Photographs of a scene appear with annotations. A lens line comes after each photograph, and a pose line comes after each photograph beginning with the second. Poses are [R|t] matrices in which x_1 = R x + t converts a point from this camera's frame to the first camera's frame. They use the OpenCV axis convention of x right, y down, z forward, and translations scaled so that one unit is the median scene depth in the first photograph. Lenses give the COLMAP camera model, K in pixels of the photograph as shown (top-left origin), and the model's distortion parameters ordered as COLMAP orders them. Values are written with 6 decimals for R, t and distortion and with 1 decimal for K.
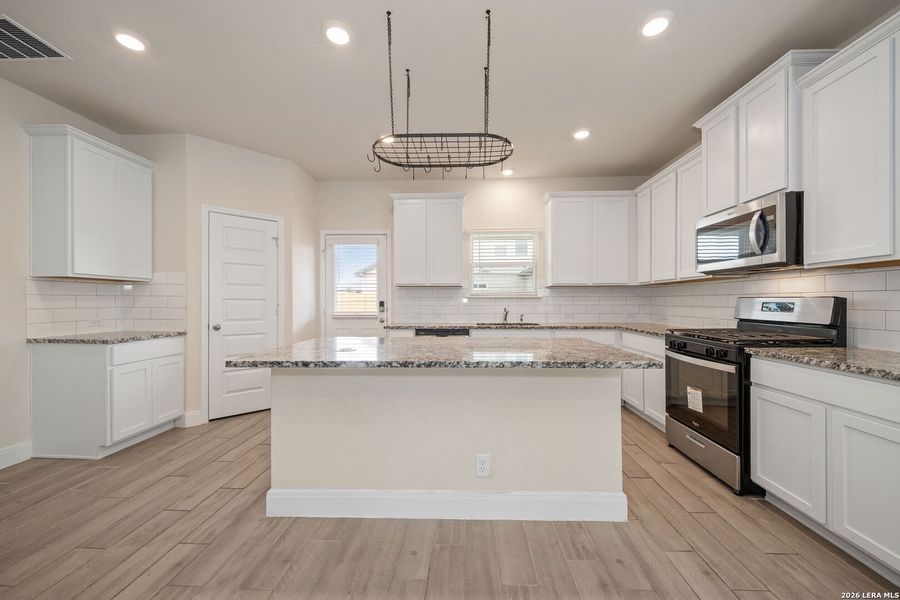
lens RADIAL K [[346.3, 0, 450.0], [0, 346.3, 301.3], [0, 0, 1]] dist [0.002481, -0.001218]
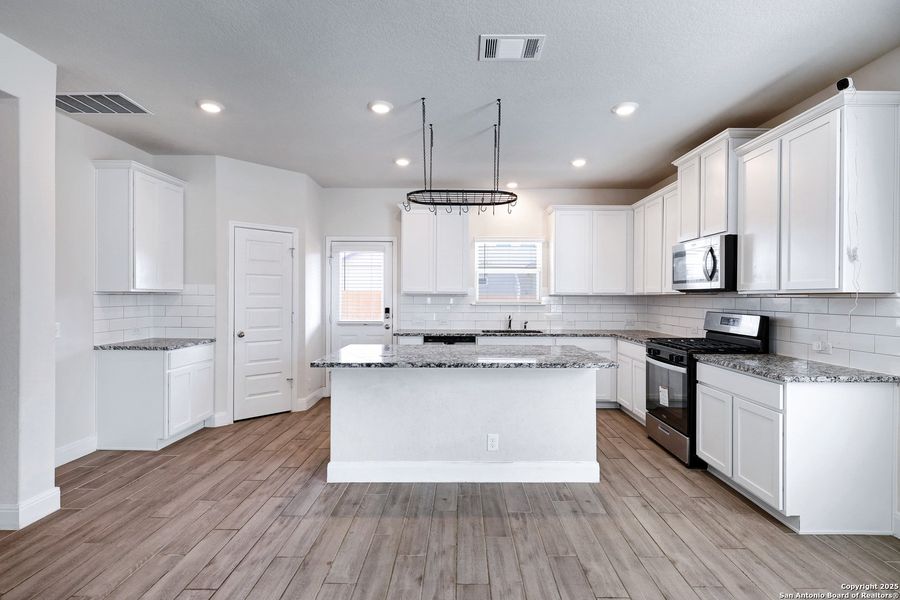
lens RADIAL K [[433.3, 0, 452.9], [0, 433.3, 299.1], [0, 0, 1]] dist [0.003674, 0.001637]
pose [[0.999472, 0.005233, 0.032070, -0.082830], [-0.005456, 0.999962, 0.006850, -0.062616], [-0.032033, -0.007021, 0.999462, -0.472940]]
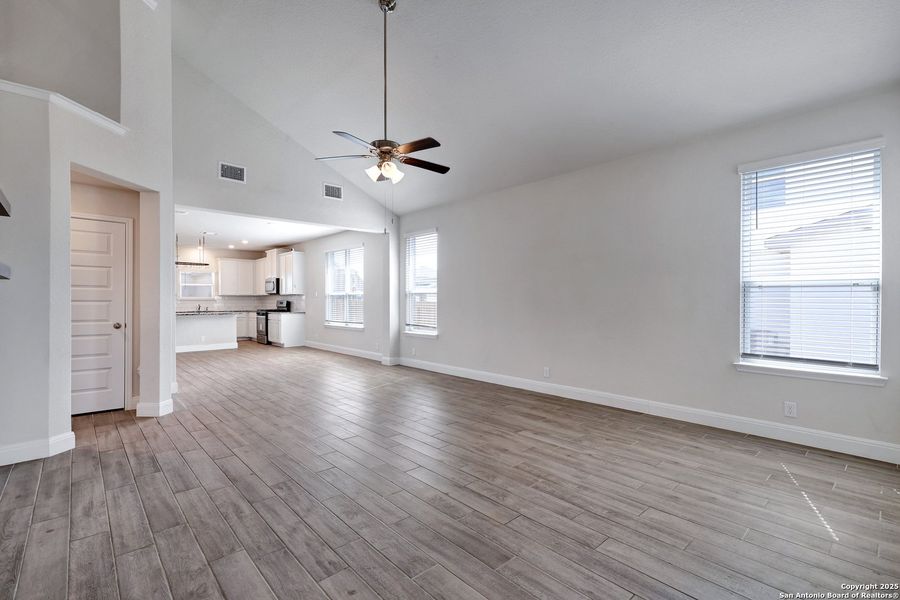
lens RADIAL K [[414.7, 0, 463.0], [0, 414.7, 300.1], [0, 0, 1]] dist [-0.002851, 0.001466]
pose [[0.692295, -0.000070, 0.721614, -1.029852], [0.000931, 0.999999, -0.000796, -0.010706], [-0.721614, 0.001223, 0.692295, -3.673288]]
